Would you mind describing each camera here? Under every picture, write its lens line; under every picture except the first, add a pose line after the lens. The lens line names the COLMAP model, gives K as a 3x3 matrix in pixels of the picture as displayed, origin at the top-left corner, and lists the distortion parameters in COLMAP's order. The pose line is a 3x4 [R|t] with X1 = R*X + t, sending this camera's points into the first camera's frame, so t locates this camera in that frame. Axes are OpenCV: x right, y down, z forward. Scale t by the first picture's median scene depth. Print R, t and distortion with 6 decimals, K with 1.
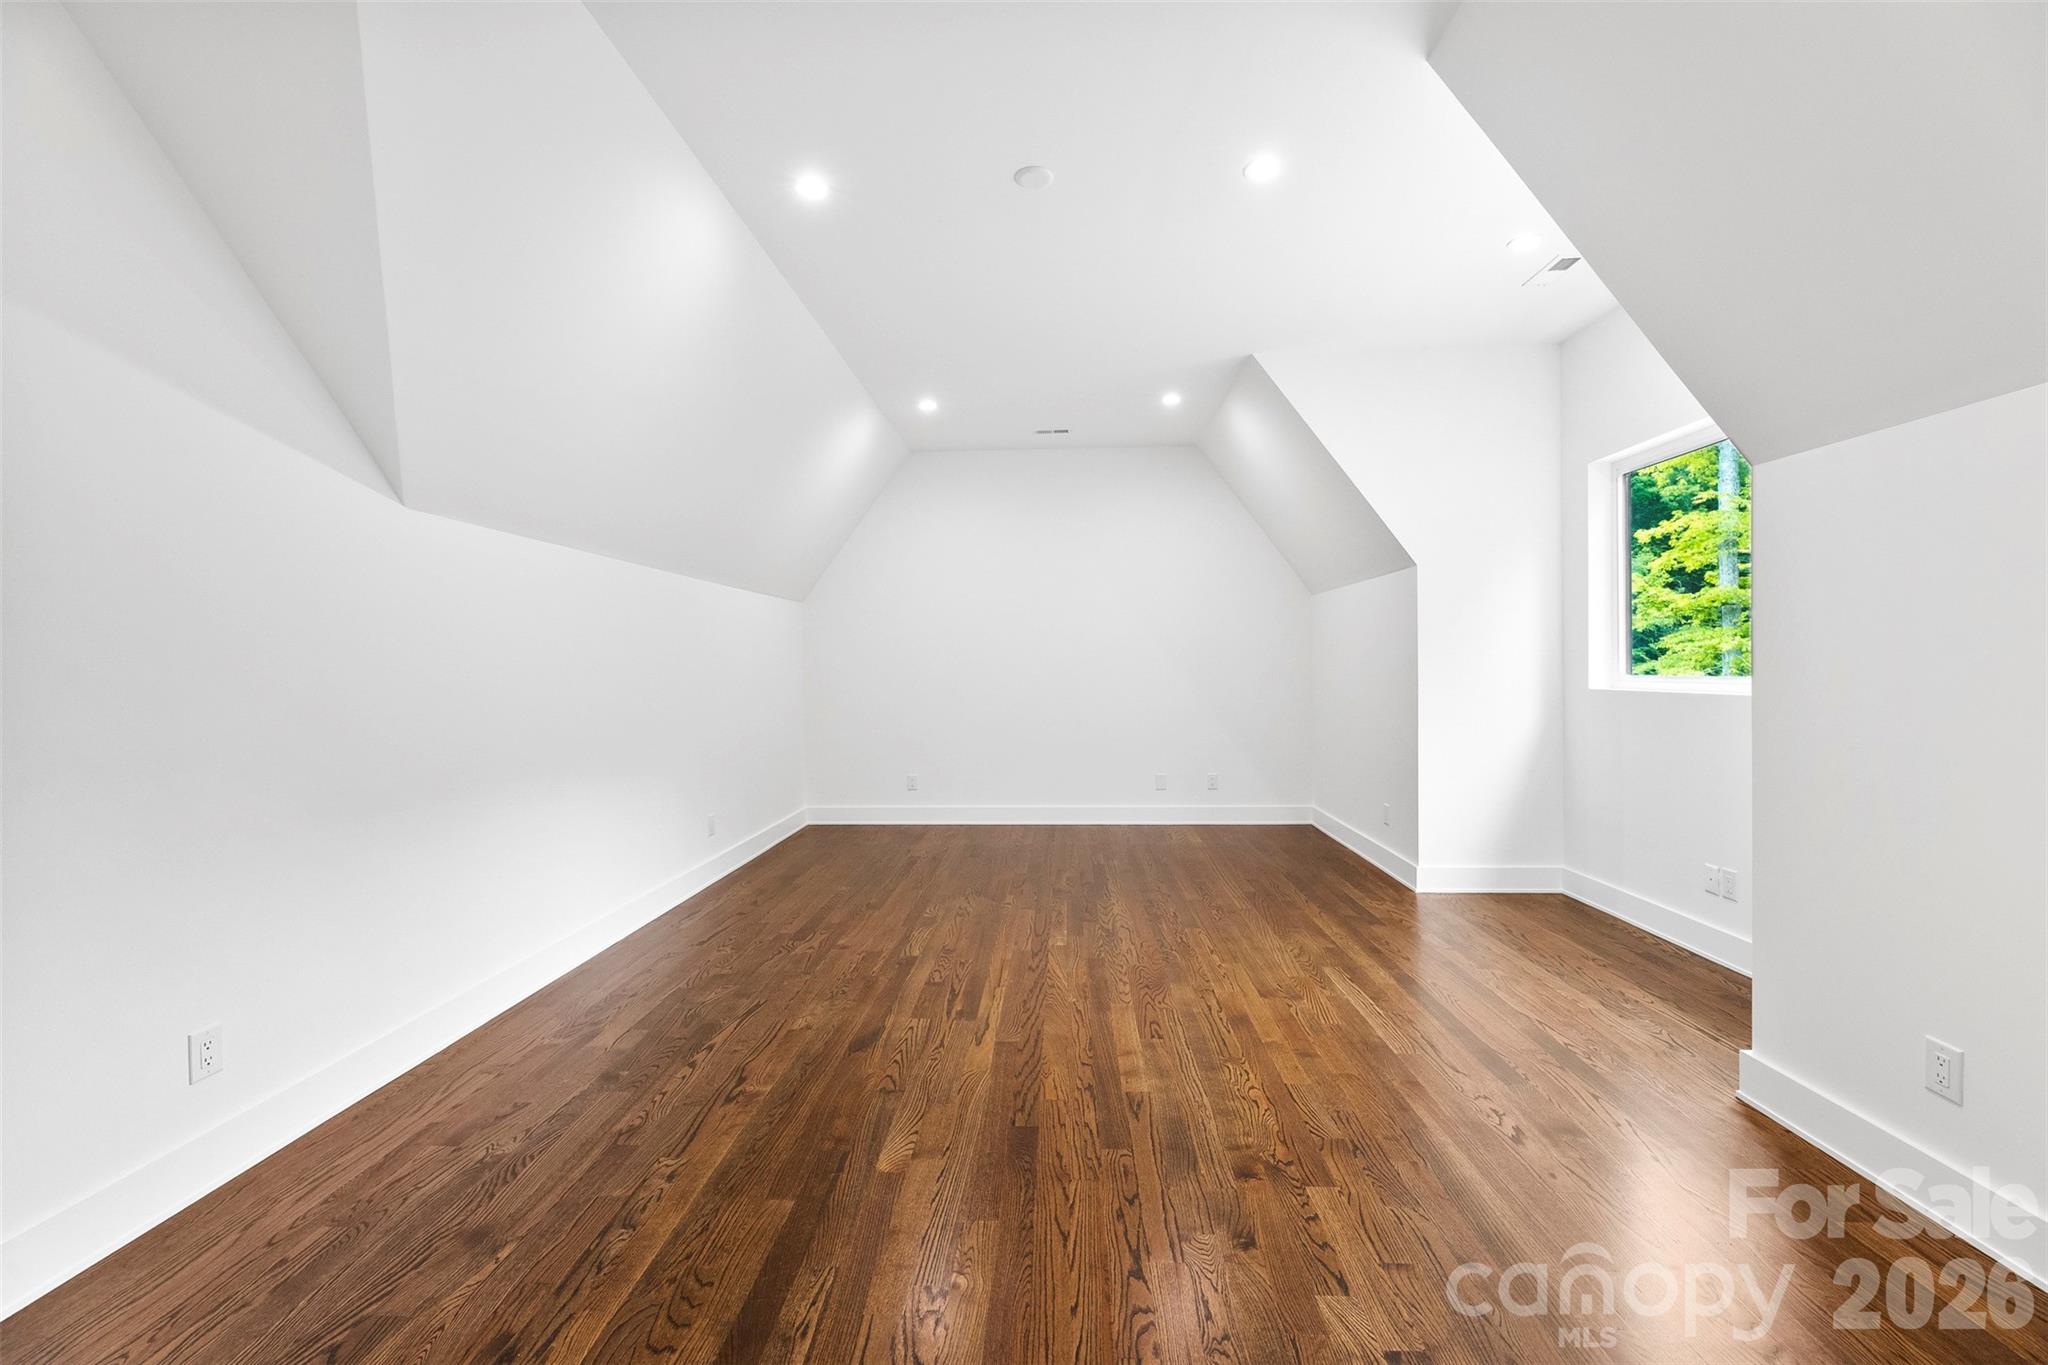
lens RADIAL K [[831.1, 0, 1021.1], [0, 831.1, 664.8], [0, 0, 1]] dist [0.001163, 0.000073]
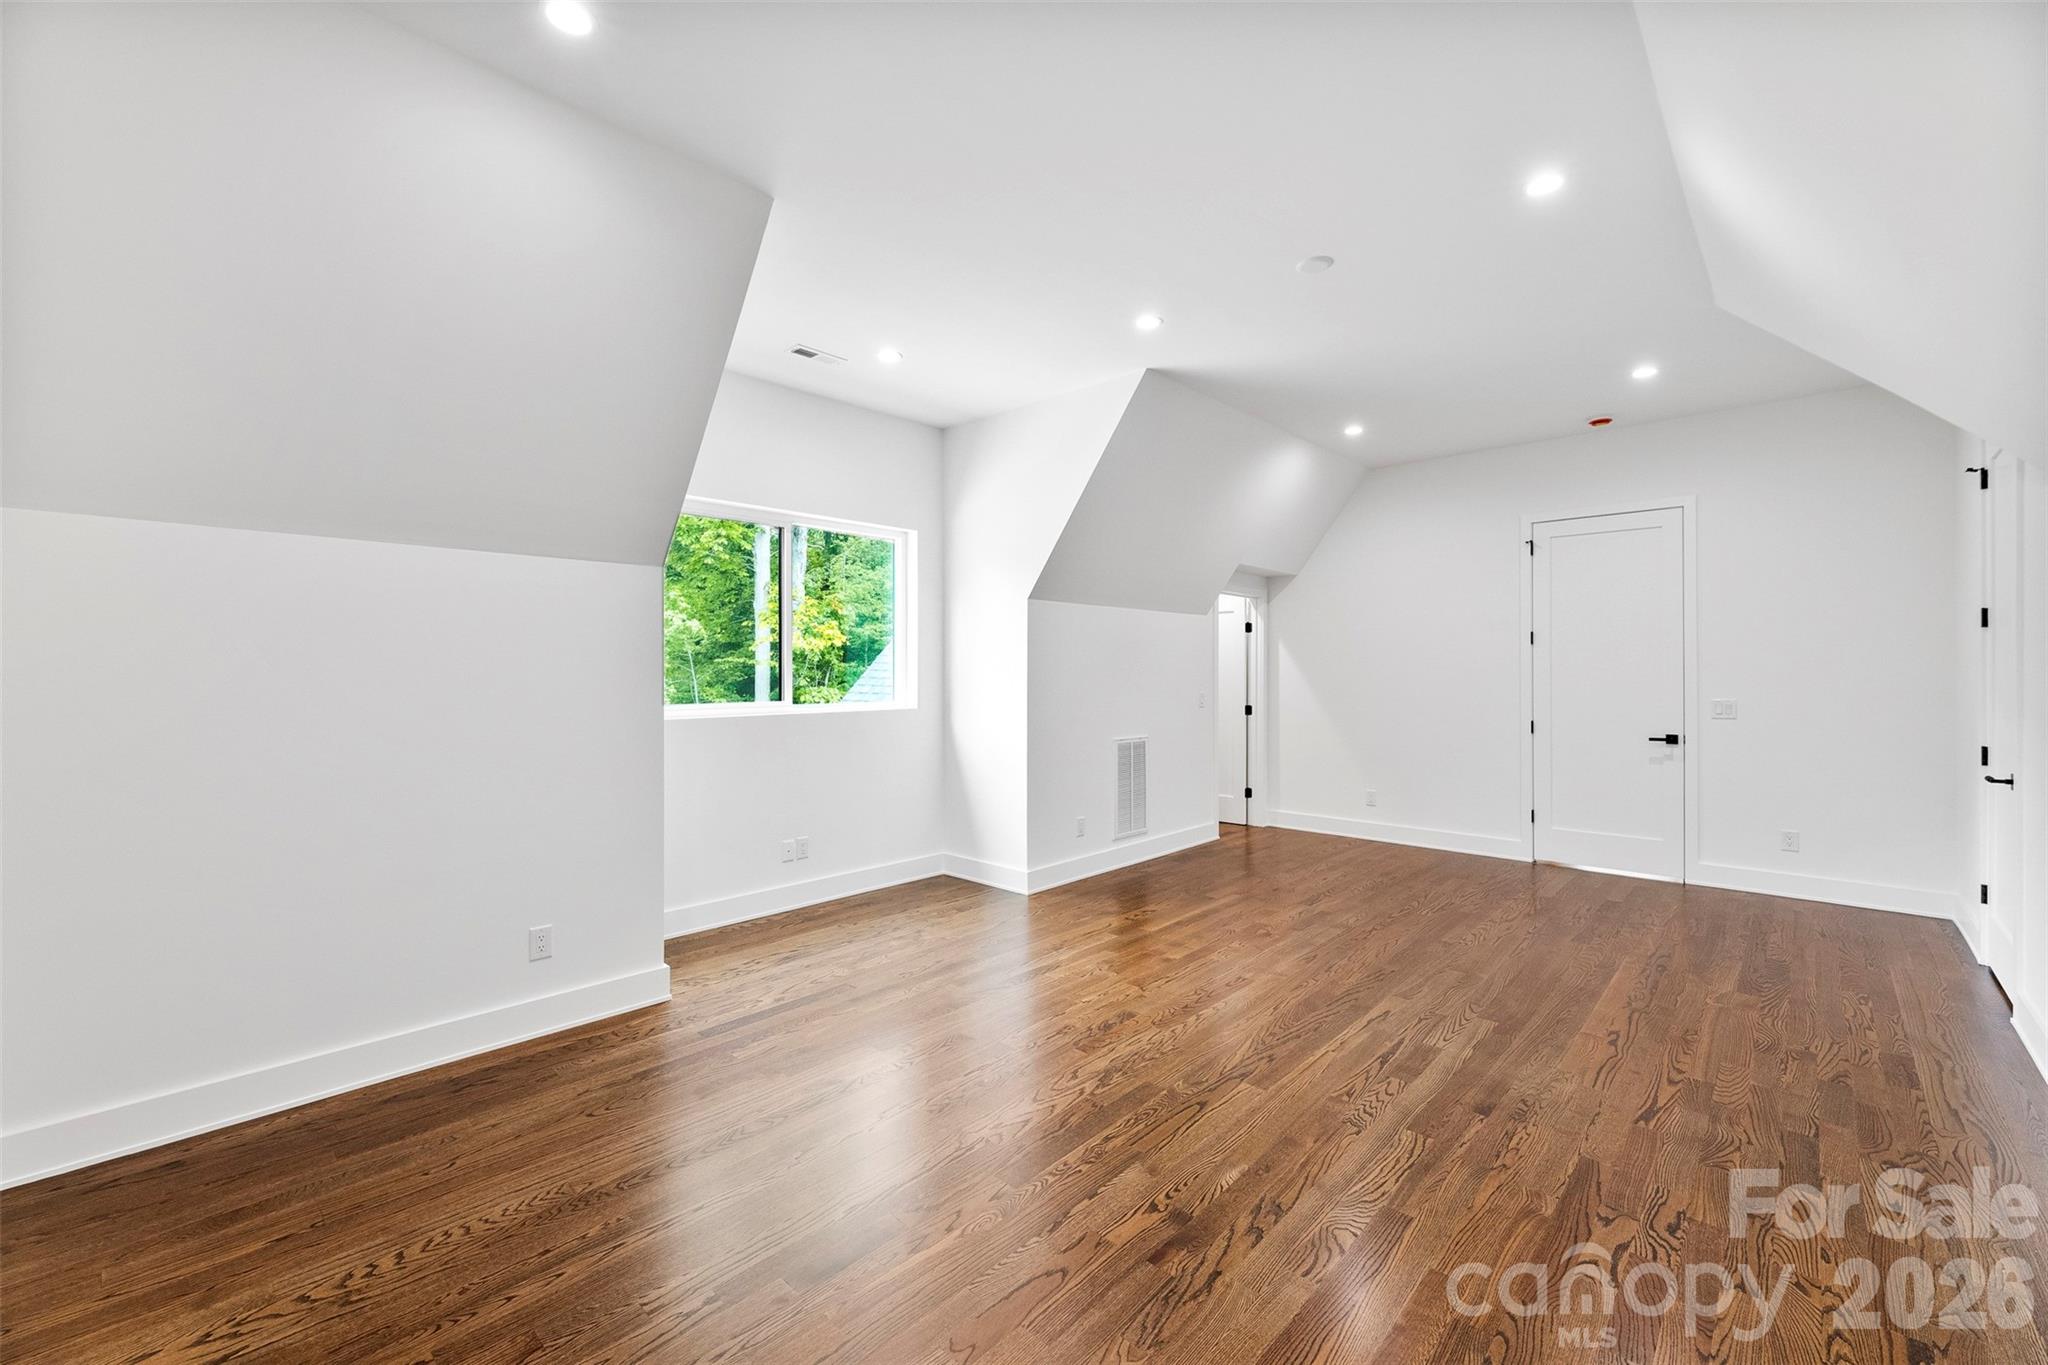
lens RADIAL K [[831.1, 0, 1021.1], [0, 831.1, 664.8], [0, 0, 1]] dist [0.001163, 0.000073]
pose [[-0.760635, 0.017133, 0.648954, -0.373146], [0.008895, 0.999833, -0.015971, -0.023005], [-0.649119, -0.006376, -0.760660, 1.936156]]
